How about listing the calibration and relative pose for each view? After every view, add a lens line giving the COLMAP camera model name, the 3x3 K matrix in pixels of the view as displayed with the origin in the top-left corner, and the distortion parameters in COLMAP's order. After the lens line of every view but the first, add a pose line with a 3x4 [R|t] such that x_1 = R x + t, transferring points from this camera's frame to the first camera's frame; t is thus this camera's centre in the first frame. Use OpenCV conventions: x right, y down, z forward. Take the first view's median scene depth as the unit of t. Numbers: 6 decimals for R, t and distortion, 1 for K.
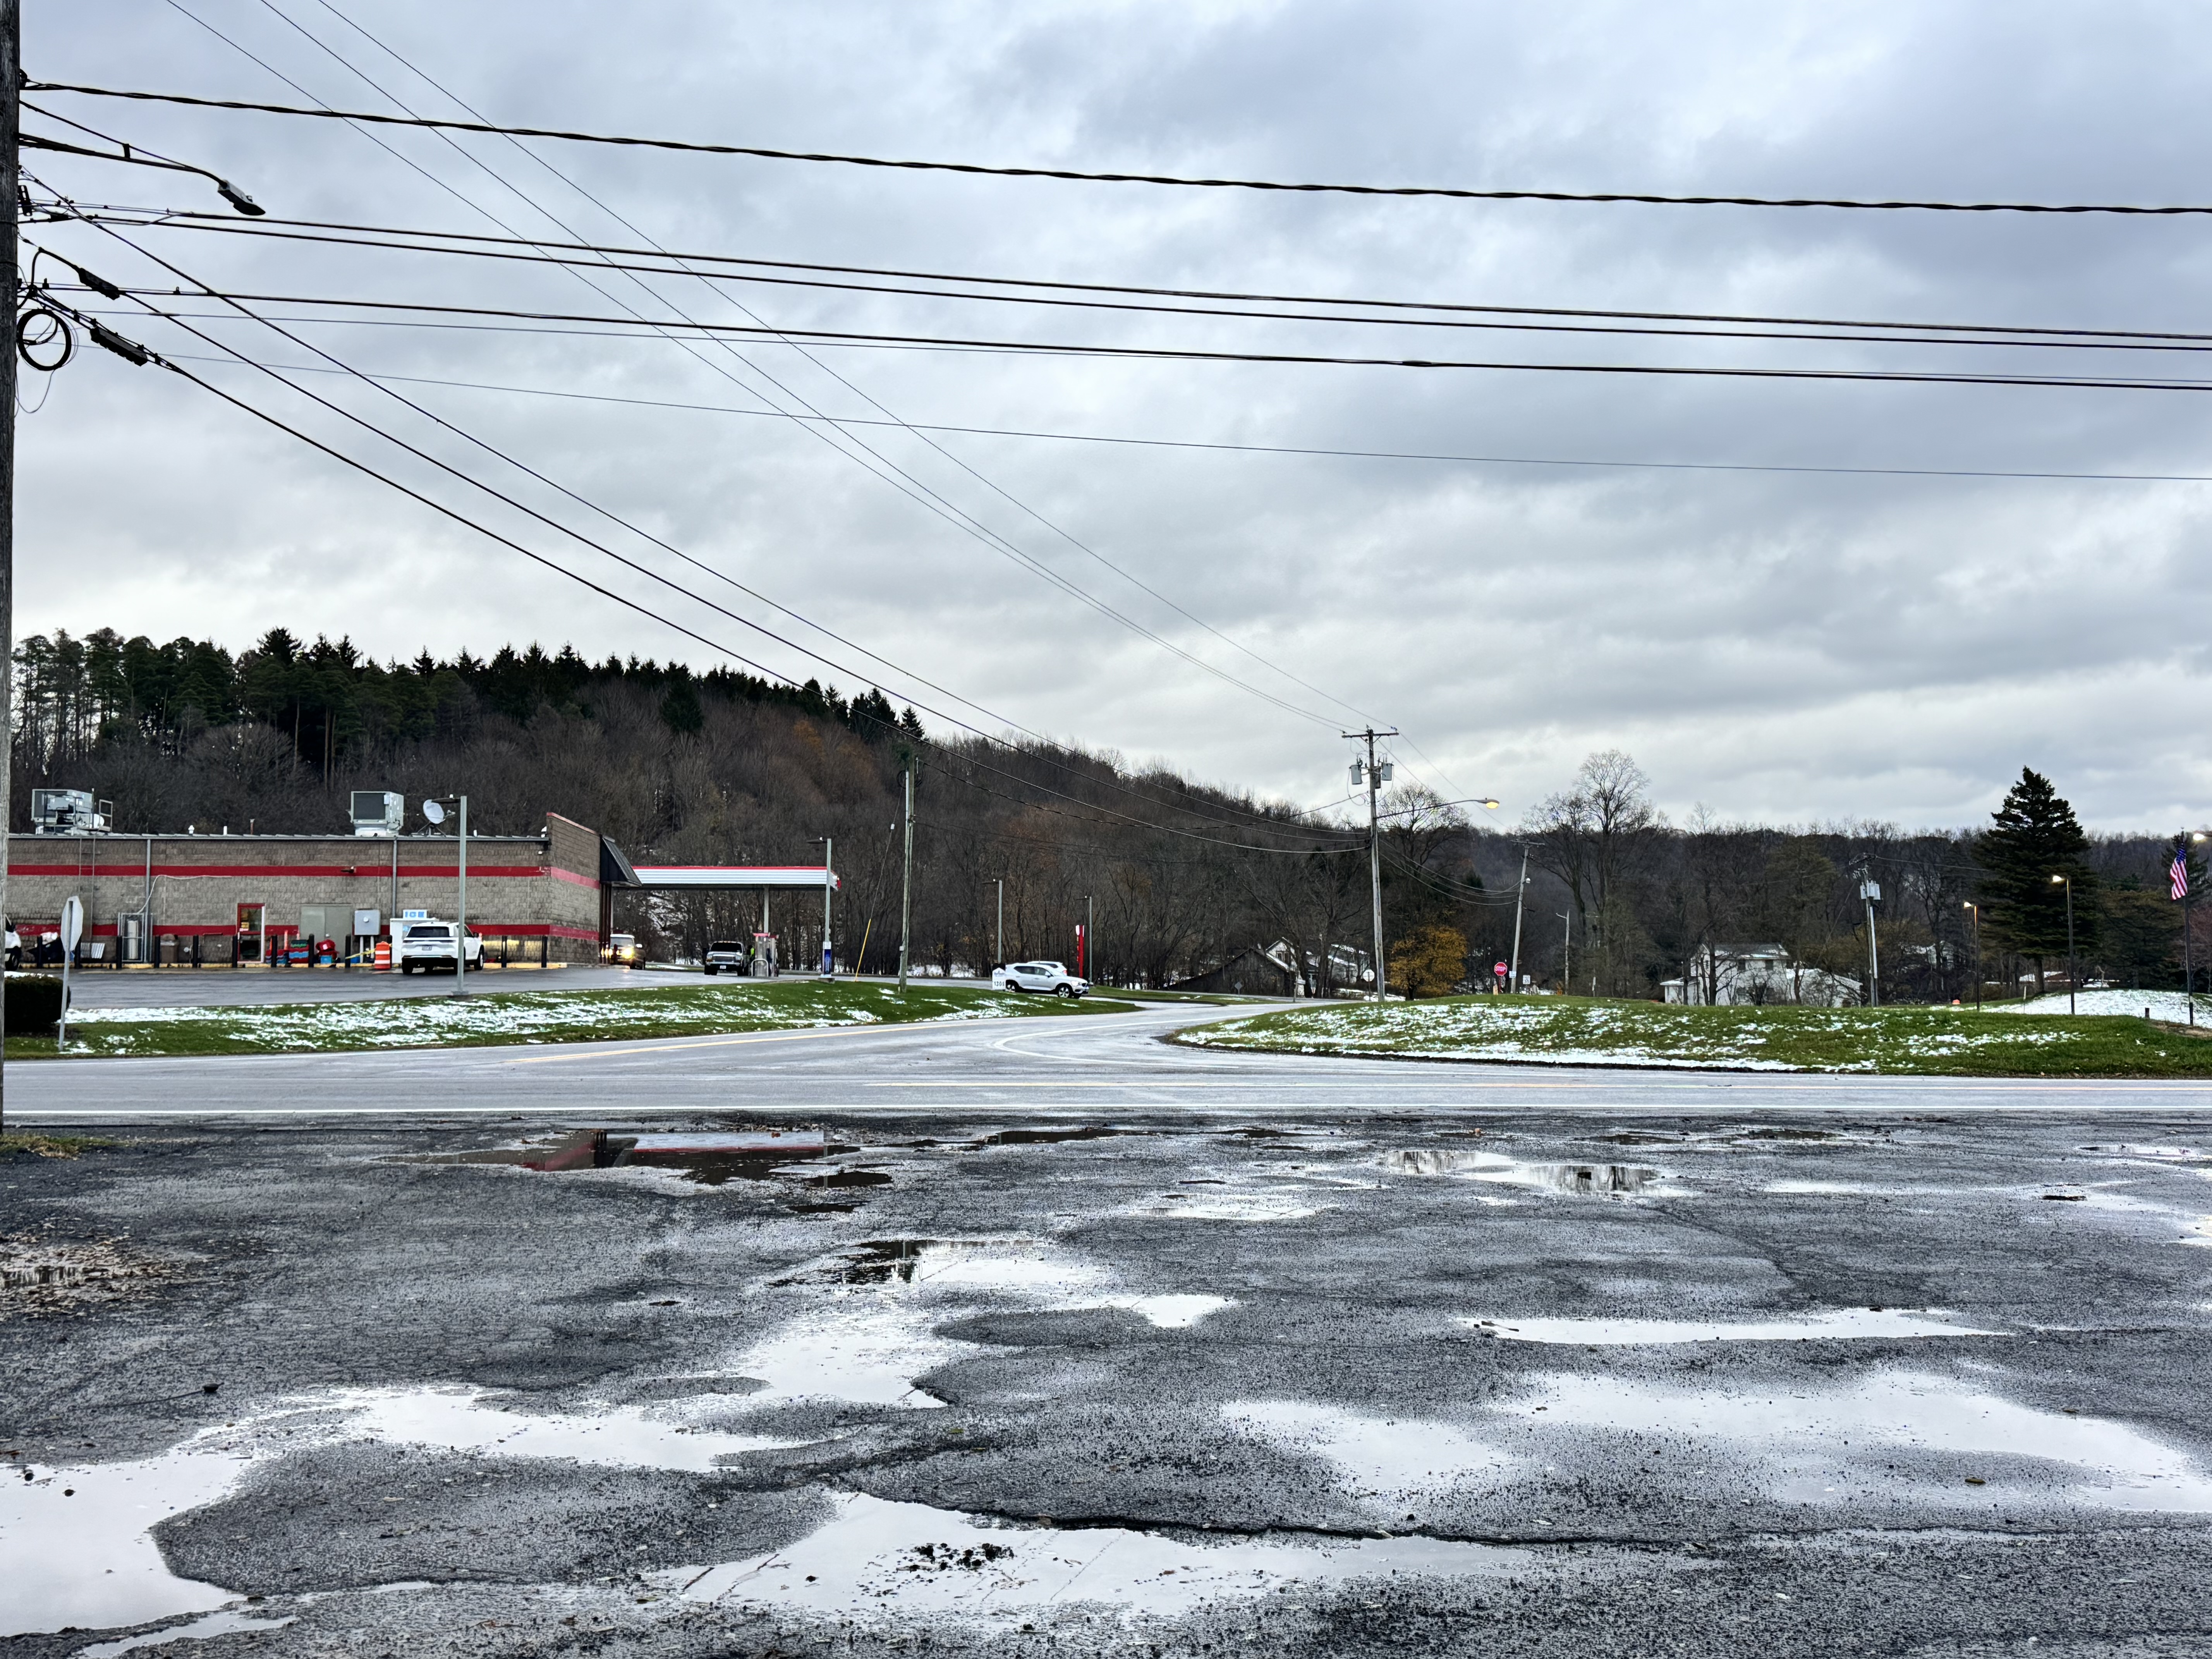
lens RADIAL K [[2183.1, 0, 1106.0], [0, 2183.1, 829.5], [0, 0, 1]] dist [0.196946, -0.417339]
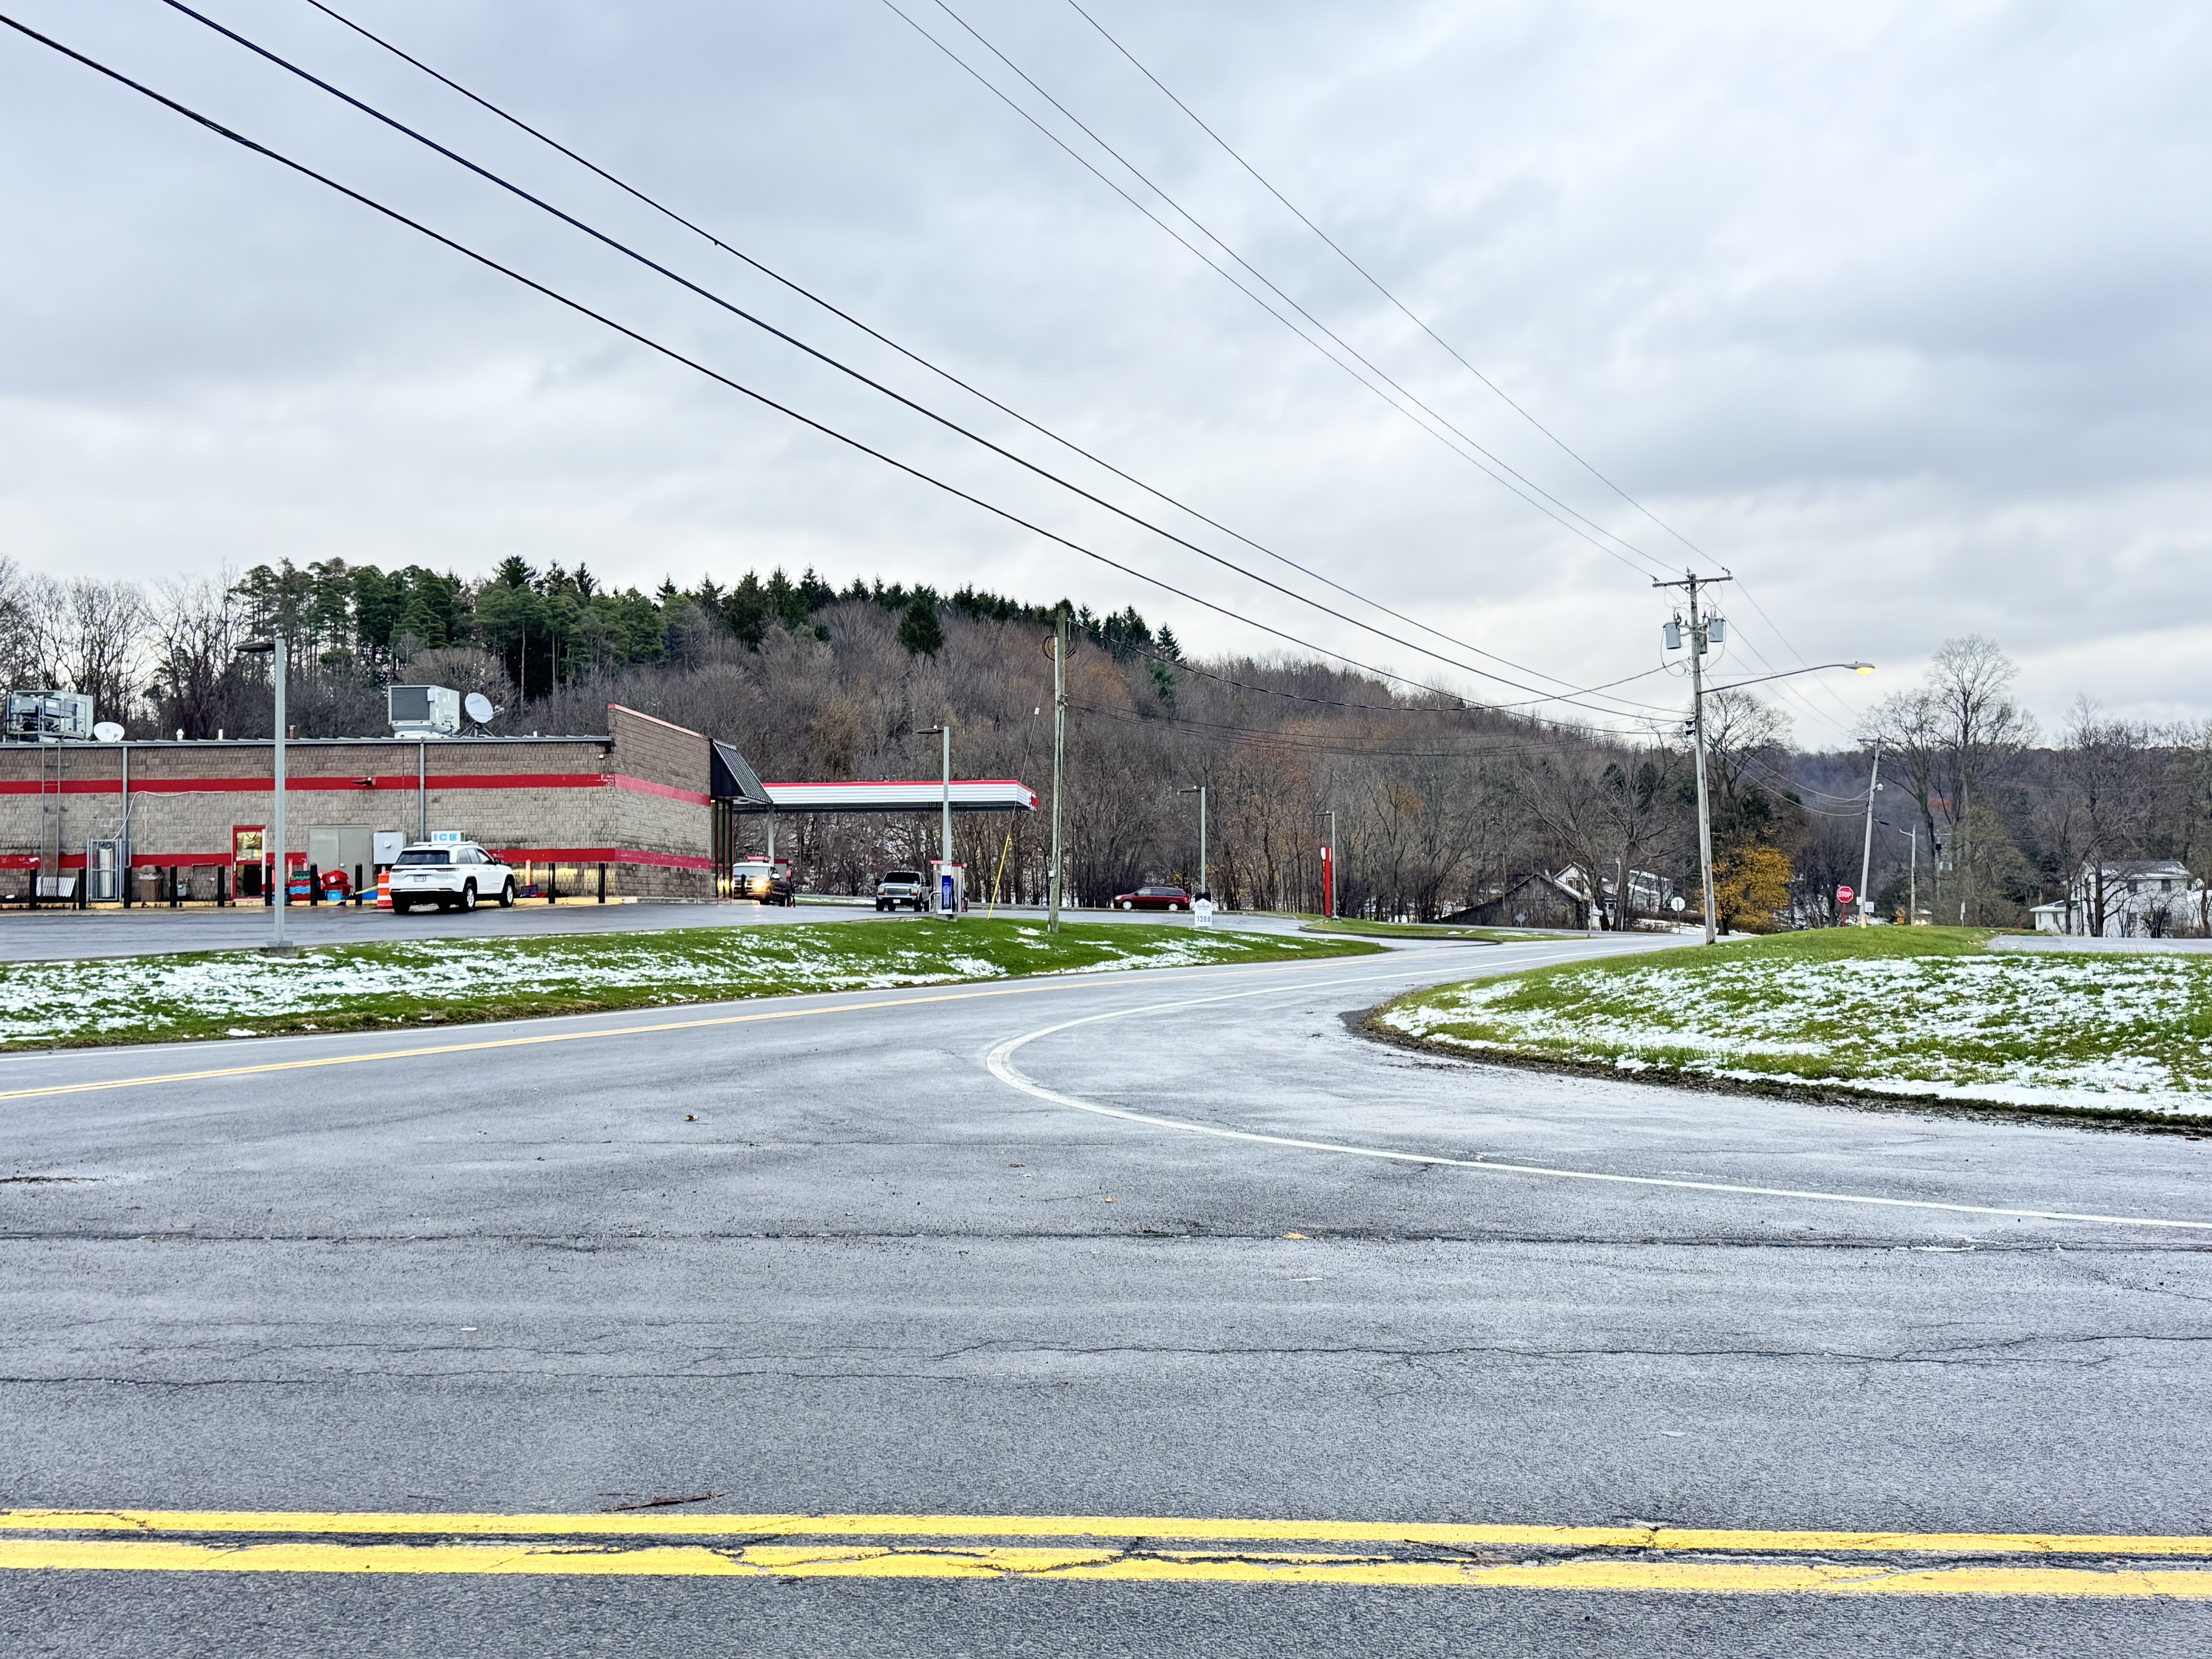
lens RADIAL K [[2183.1, 0, 1106.0], [0, 2183.1, 829.5], [0, 0, 1]] dist [0.196946, -0.417339]
pose [[0.991608, -0.014707, -0.128445, 0.014117], [0.018648, 0.999390, 0.029534, 0.011512], [0.127932, -0.031681, 0.991277, 0.172952]]
